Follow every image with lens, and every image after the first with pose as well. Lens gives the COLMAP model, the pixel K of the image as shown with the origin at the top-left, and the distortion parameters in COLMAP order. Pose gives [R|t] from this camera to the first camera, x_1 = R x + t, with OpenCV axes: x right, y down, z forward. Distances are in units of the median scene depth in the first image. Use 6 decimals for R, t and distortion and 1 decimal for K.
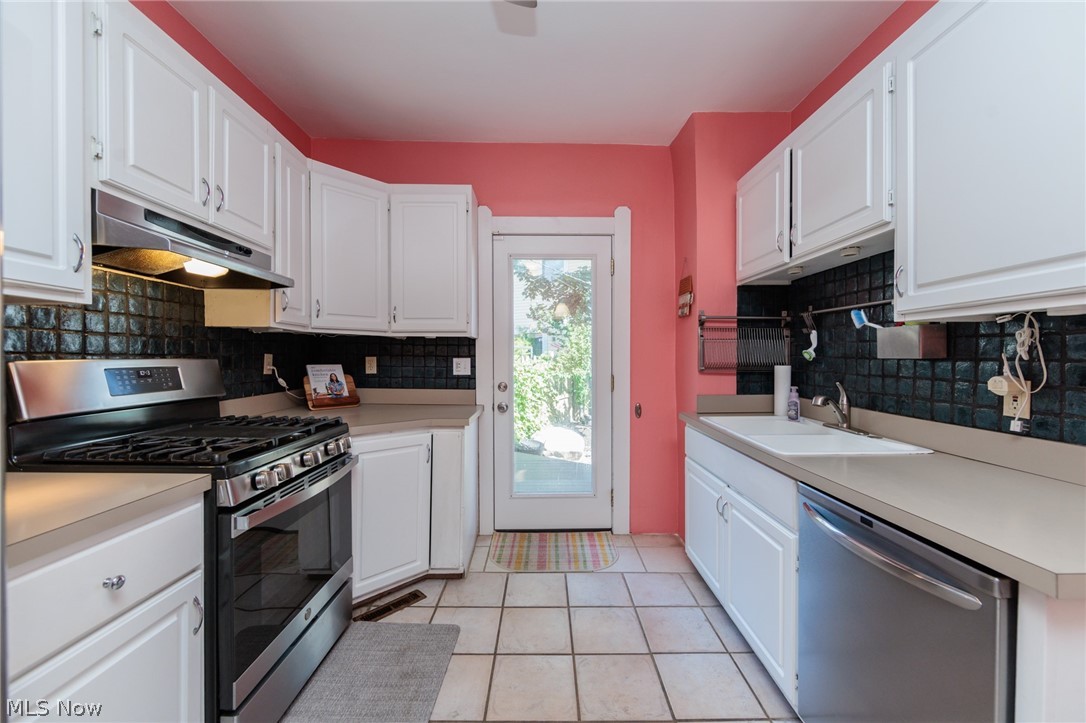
lens RADIAL K [[423.8, 0, 548.3], [0, 423.8, 361.1], [0, 0, 1]] dist [-0.003097, -0.000288]
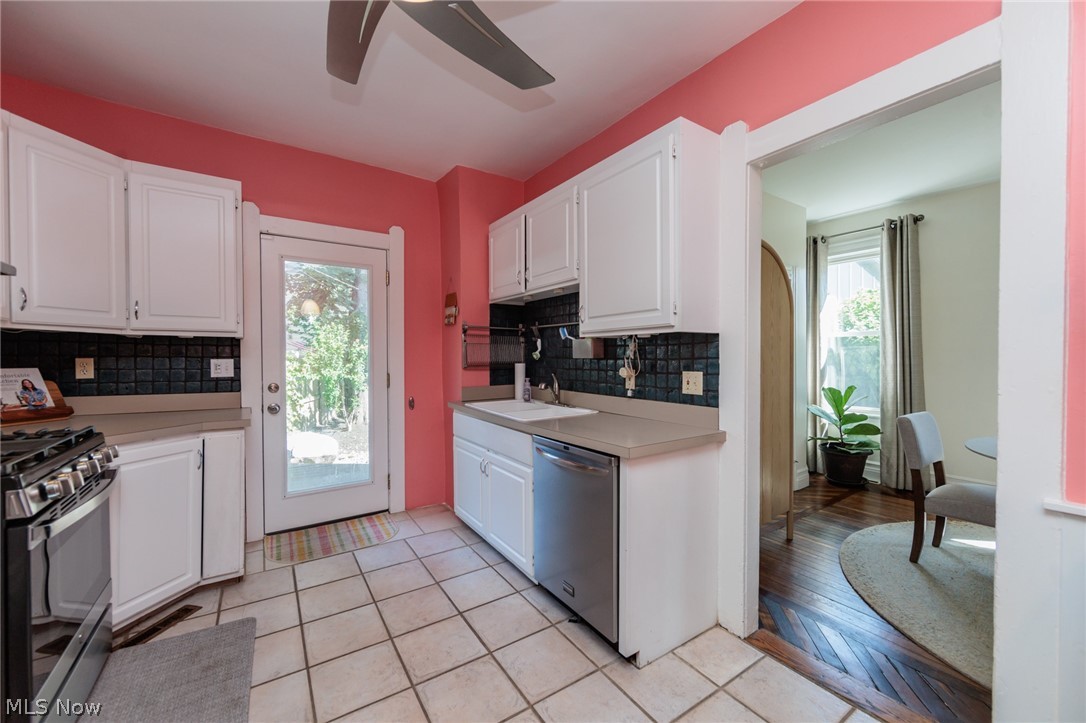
lens RADIAL K [[423.8, 0, 545.3], [0, 423.8, 356.4], [0, 0, 1]] dist [-0.003097, -0.000288]
pose [[0.835050, -0.001597, 0.550172, -0.155446], [0.007062, 0.999945, -0.007815, -0.000982], [-0.550129, 0.010411, 0.835015, -0.227013]]
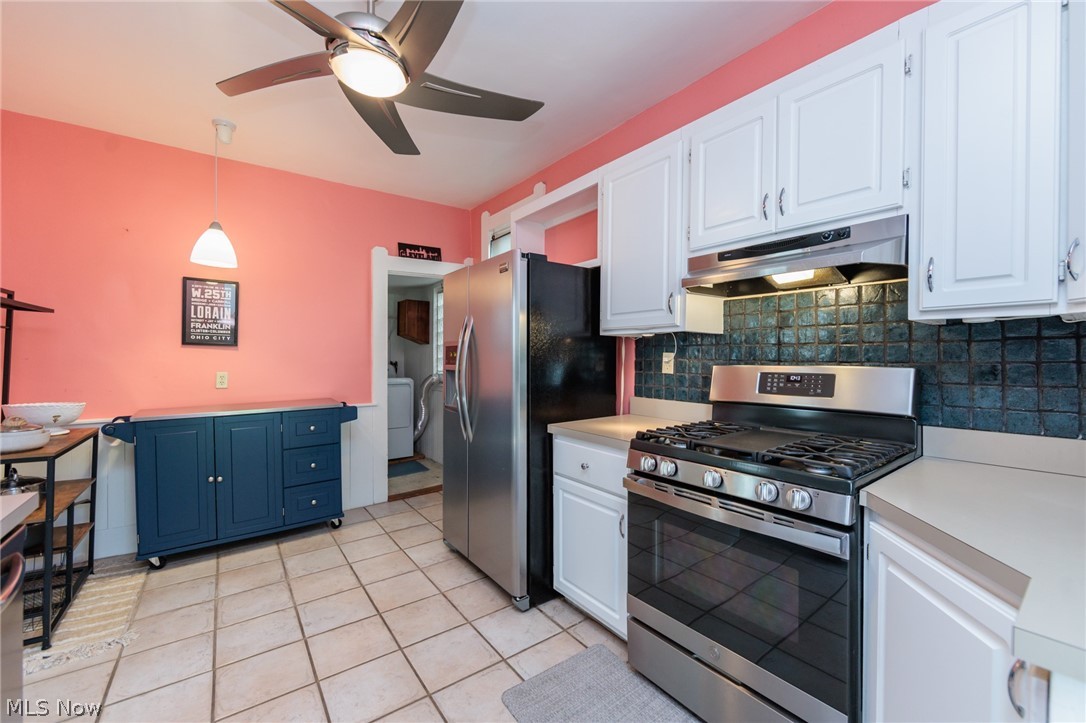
lens RADIAL K [[423.8, 0, 549.6], [0, 423.8, 363.1], [0, 0, 1]] dist [-0.003097, -0.000288]
pose [[-0.811594, -0.000843, -0.584221, 0.151548], [-0.012100, 0.999809, 0.015365, -0.013995], [0.584097, 0.019539, -0.811449, 1.025936]]
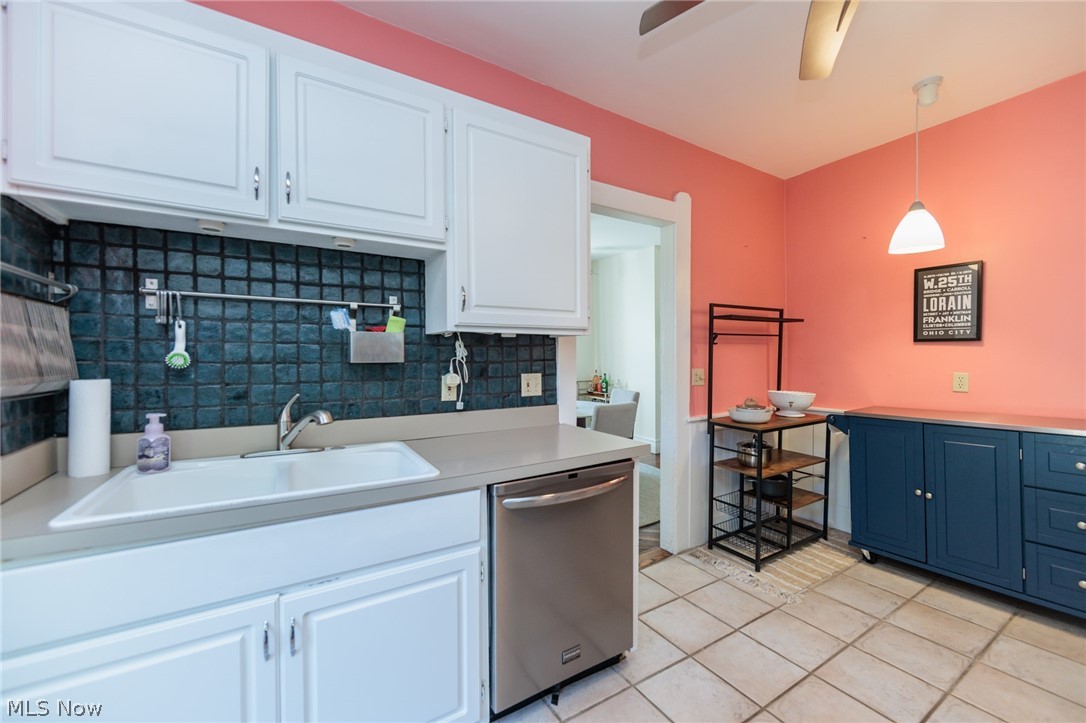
lens RADIAL K [[423.8, 0, 547.1], [0, 423.8, 361.8], [0, 0, 1]] dist [-0.003097, -0.000288]
pose [[-0.515223, -0.008936, 0.857010, -0.200198], [0.012696, 0.999756, 0.018057, -0.015405], [-0.856962, 0.020184, -0.514984, 0.843047]]
